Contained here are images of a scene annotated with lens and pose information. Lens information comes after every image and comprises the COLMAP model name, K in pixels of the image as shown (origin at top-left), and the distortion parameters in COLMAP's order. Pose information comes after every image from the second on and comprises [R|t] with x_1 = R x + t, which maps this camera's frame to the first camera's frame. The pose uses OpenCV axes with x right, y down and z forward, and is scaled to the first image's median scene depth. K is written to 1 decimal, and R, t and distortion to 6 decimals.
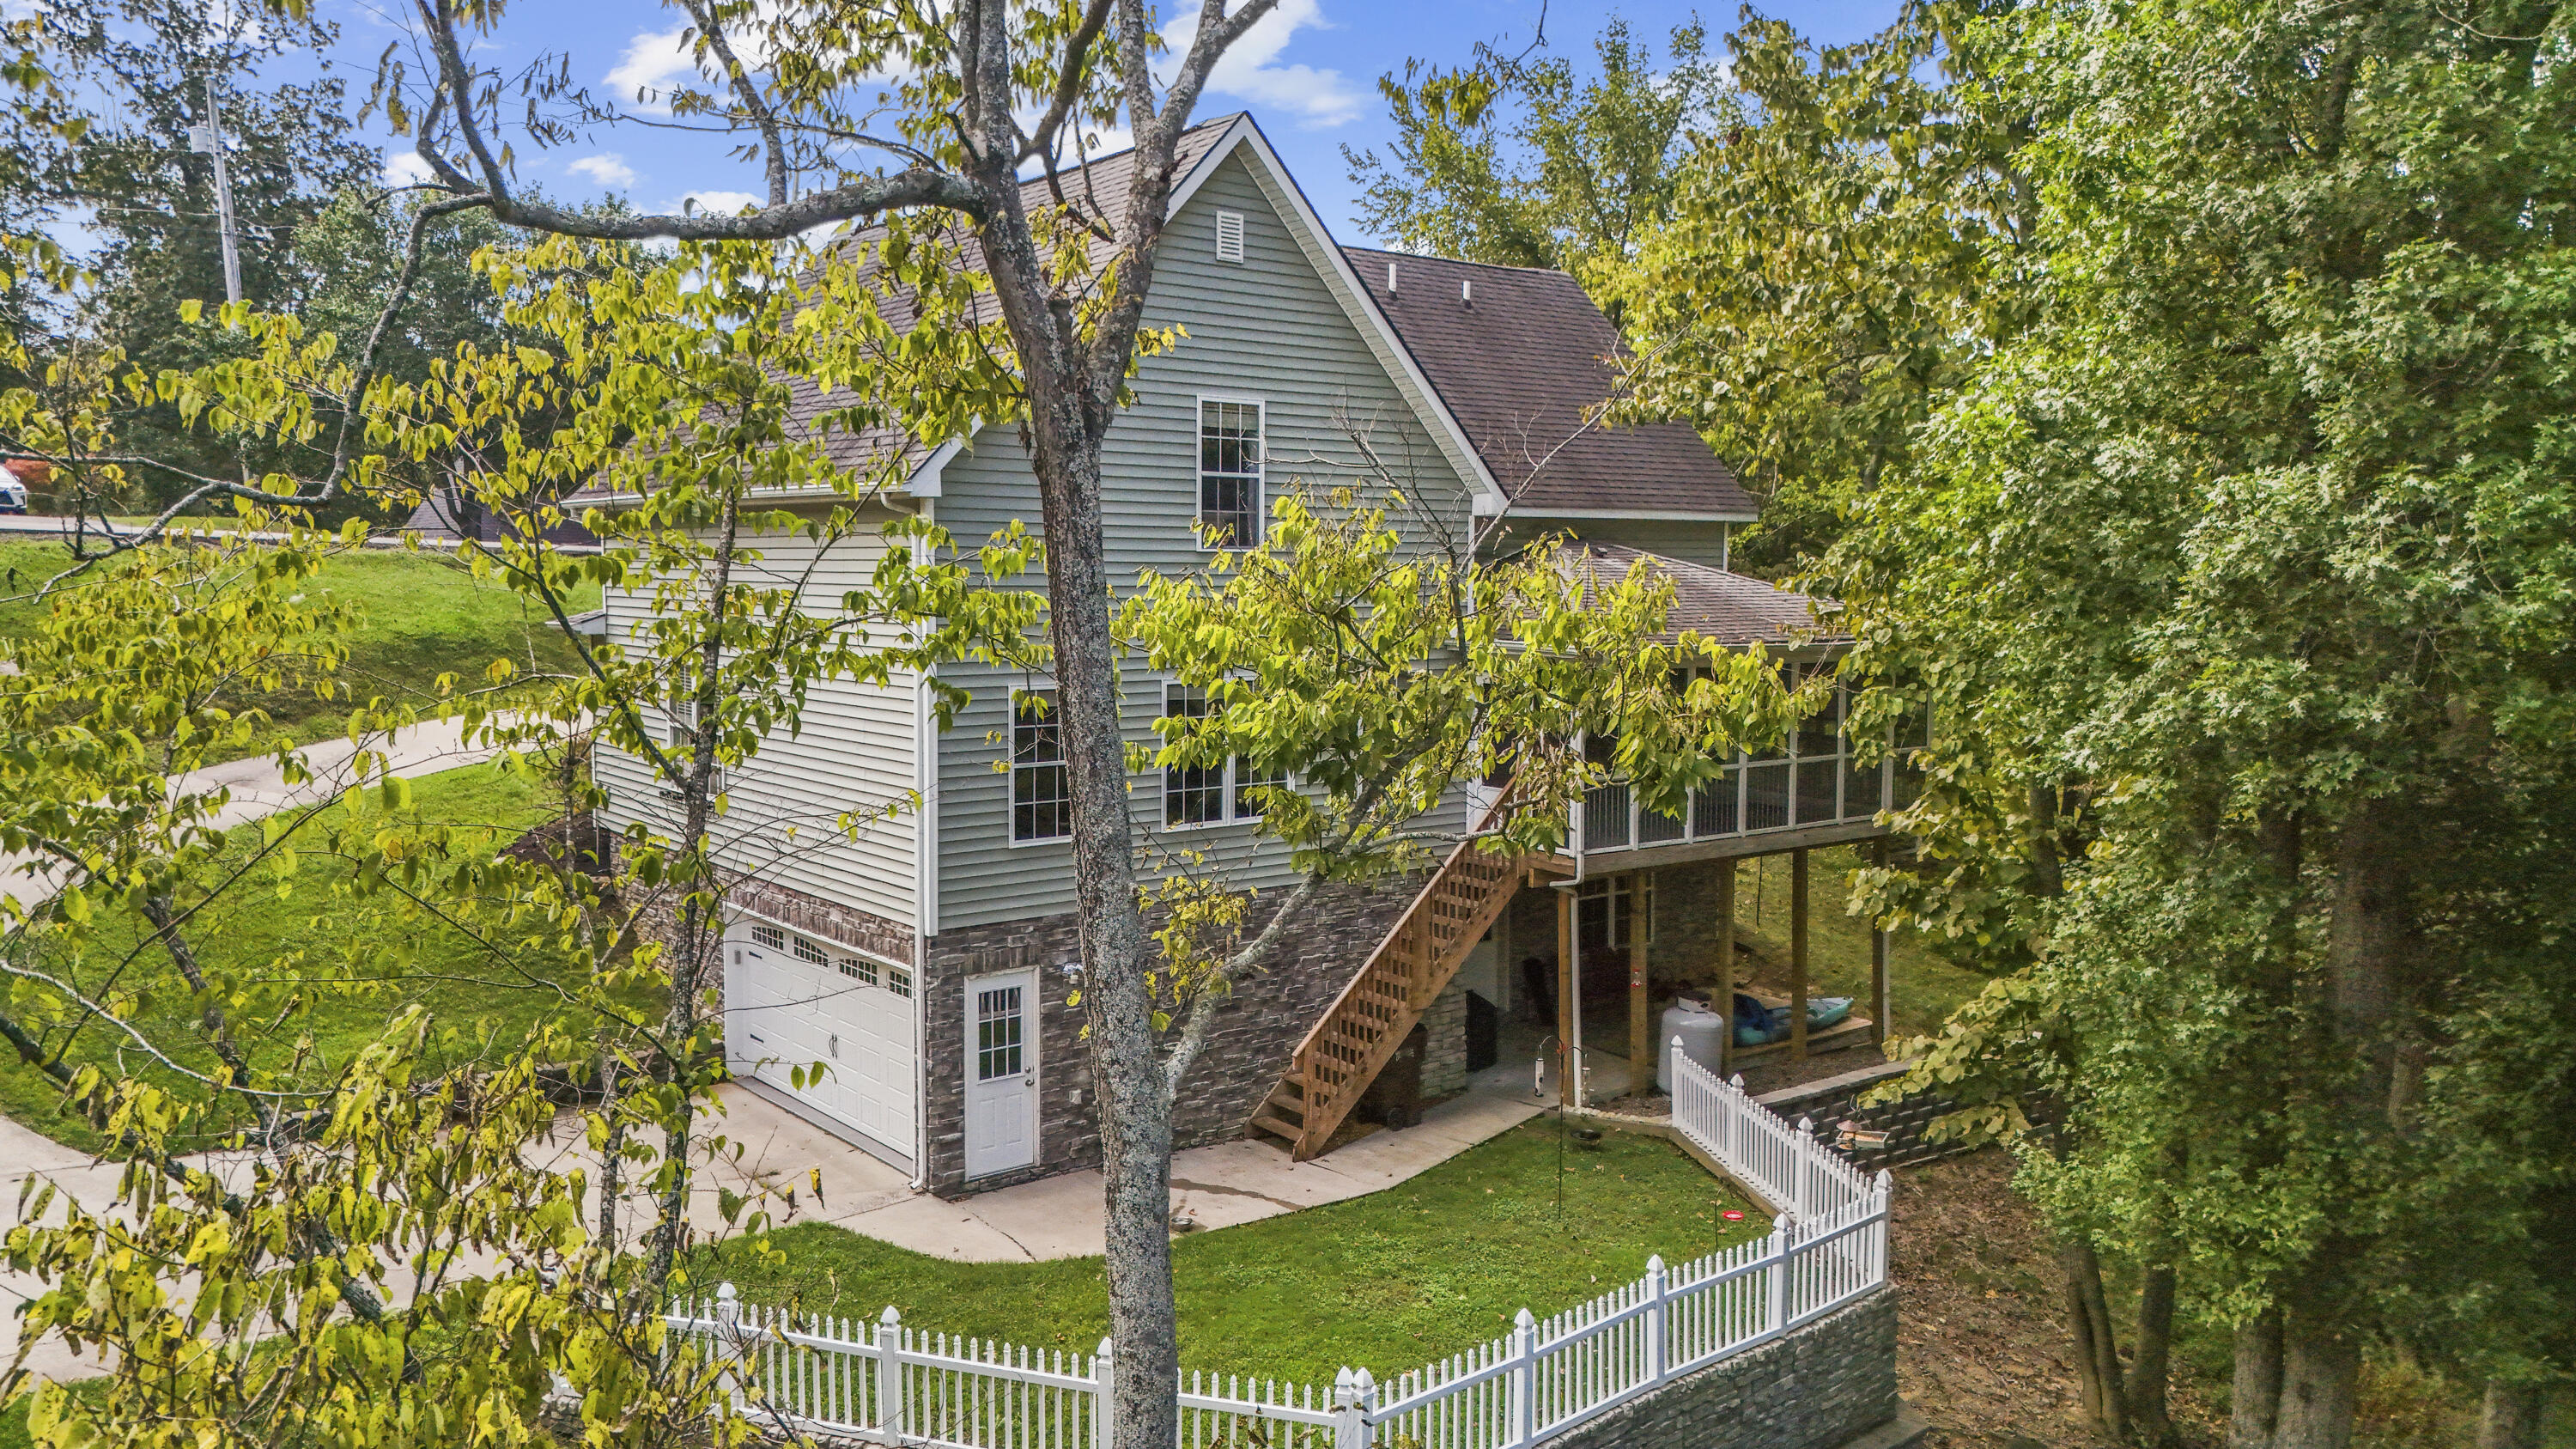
lens RADIAL K [[1972.3, 0, 1293.4], [0, 1972.3, 711.7], [0, 0, 1]] dist [0.049775, -0.053786]
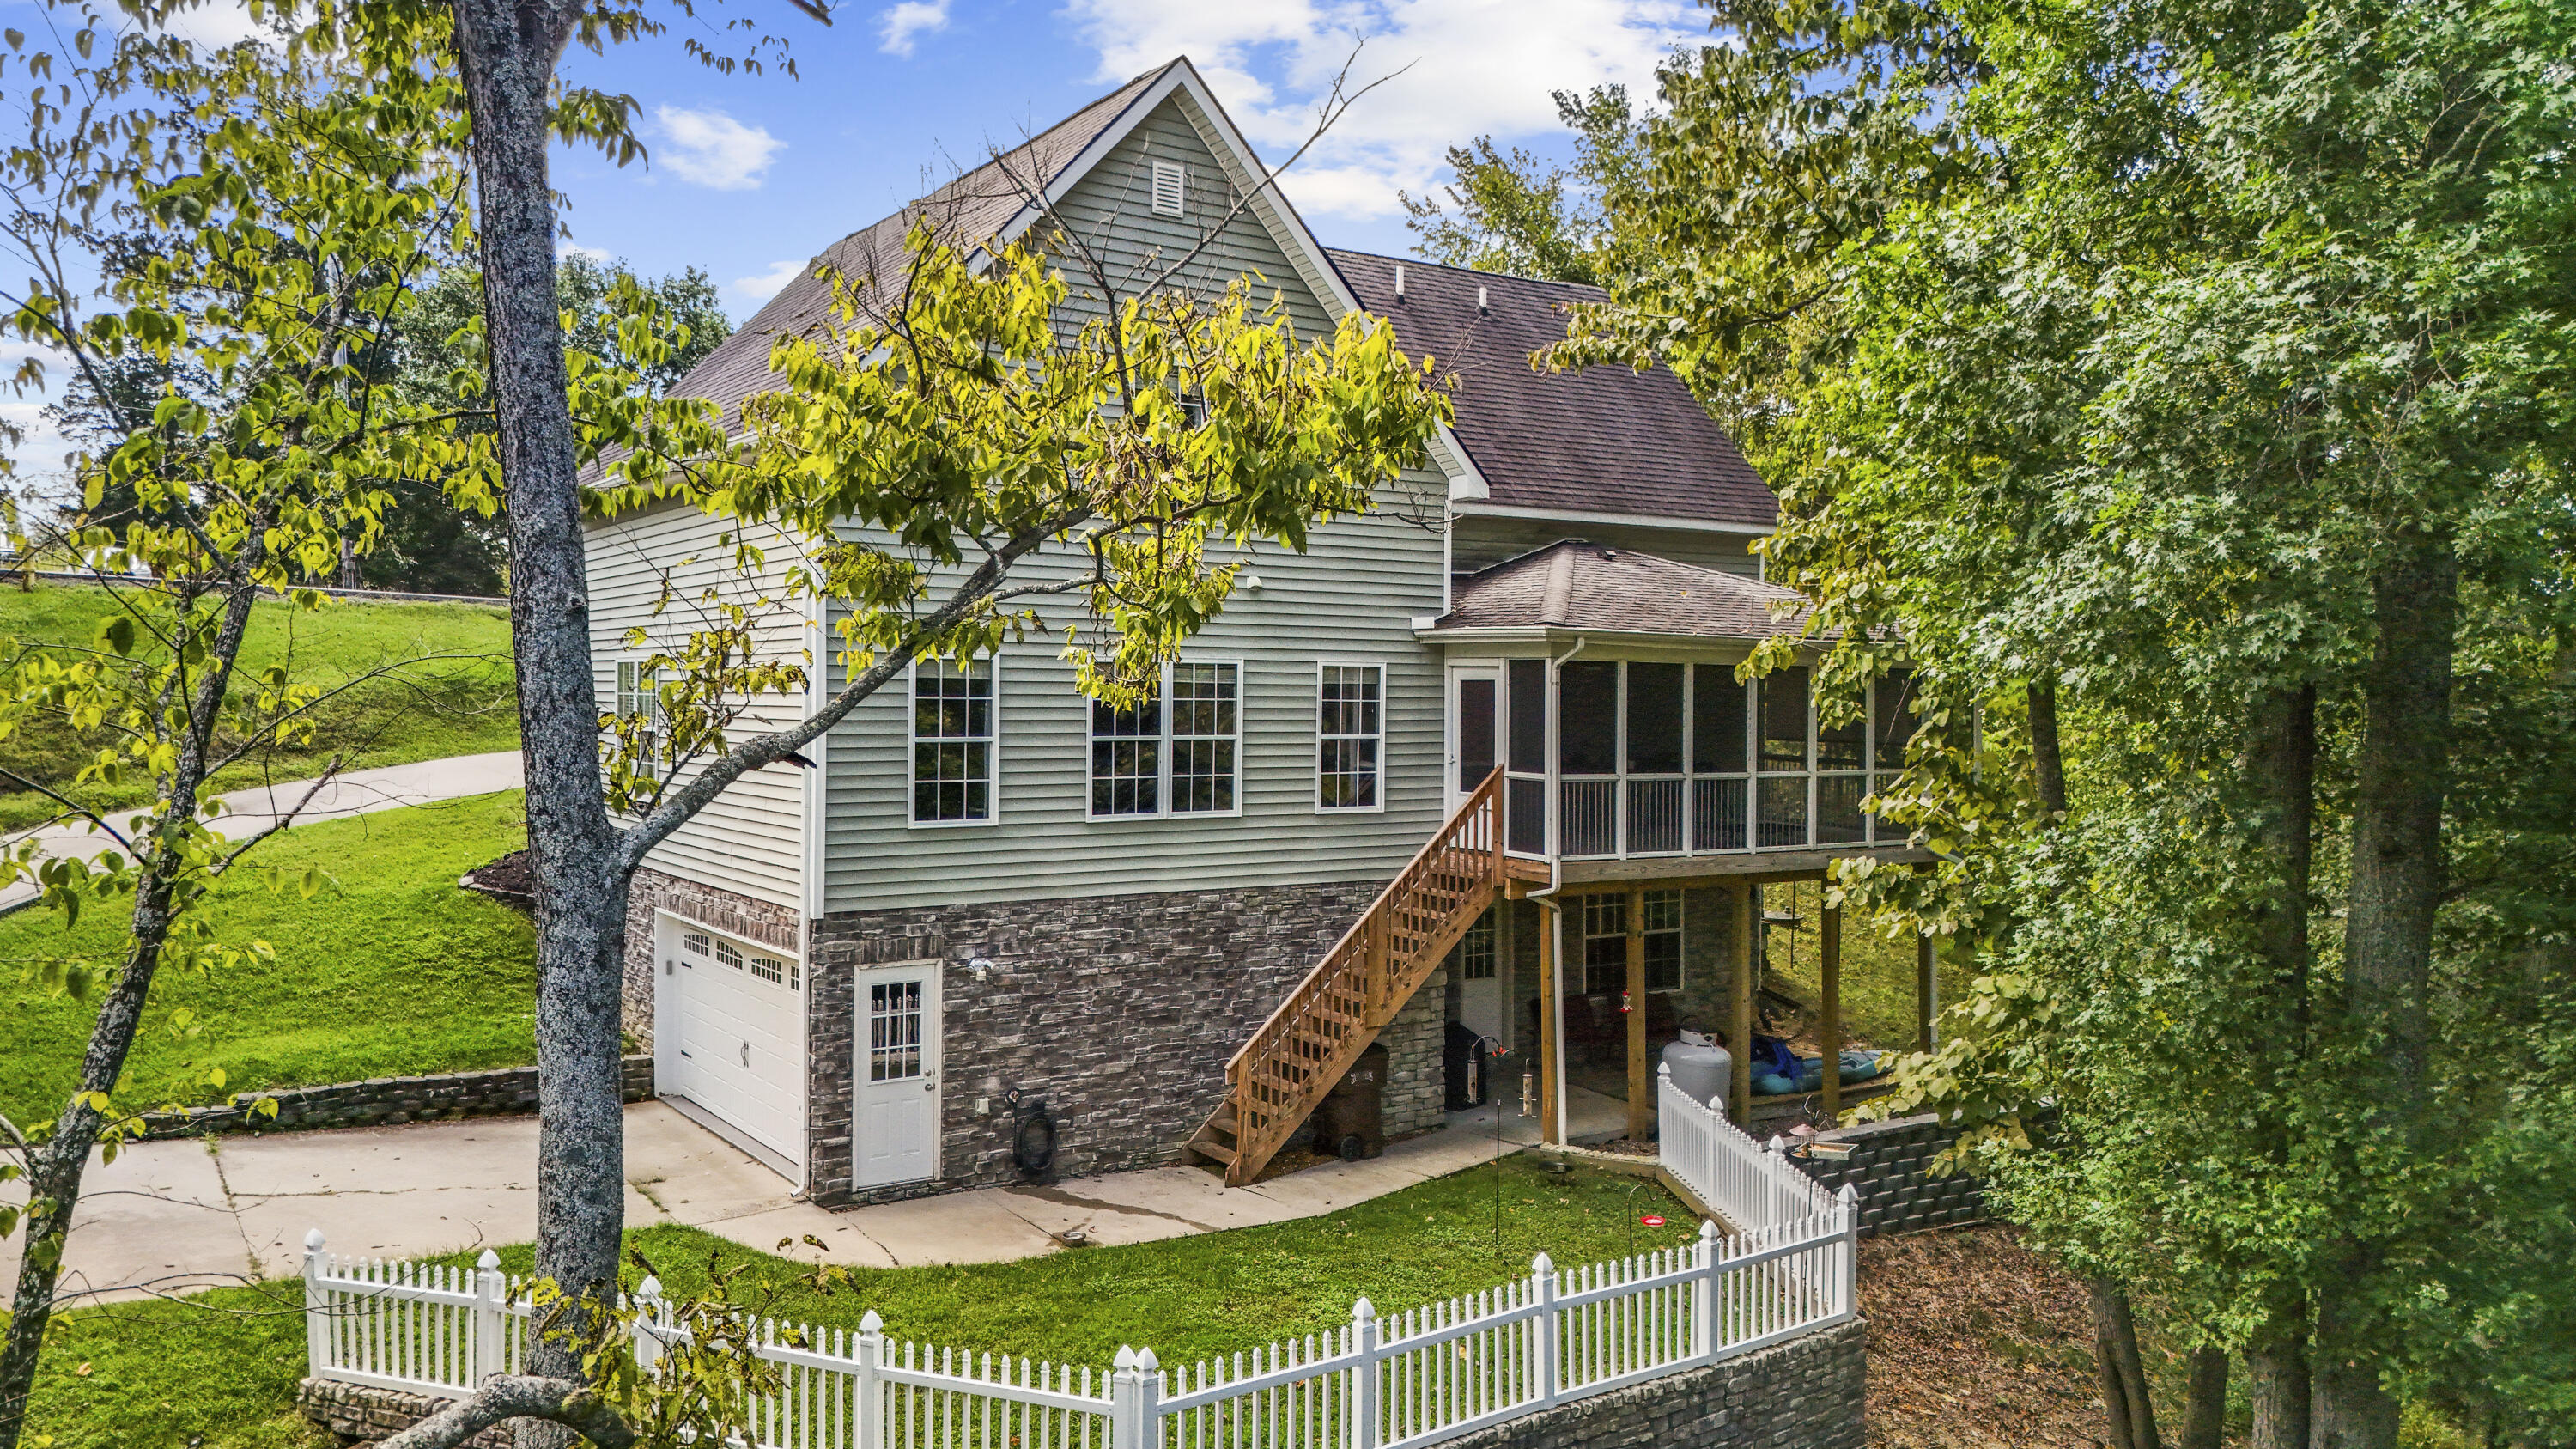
lens RADIAL K [[1972.3, 0, 1296.9], [0, 1972.3, 720.8], [0, 0, 1]] dist [0.049775, -0.053786]
pose [[0.996297, 0.002789, -0.085933, 0.120863], [-0.008557, 0.997728, -0.066829, 0.081343], [0.085551, 0.067317, 0.994057, 0.092586]]
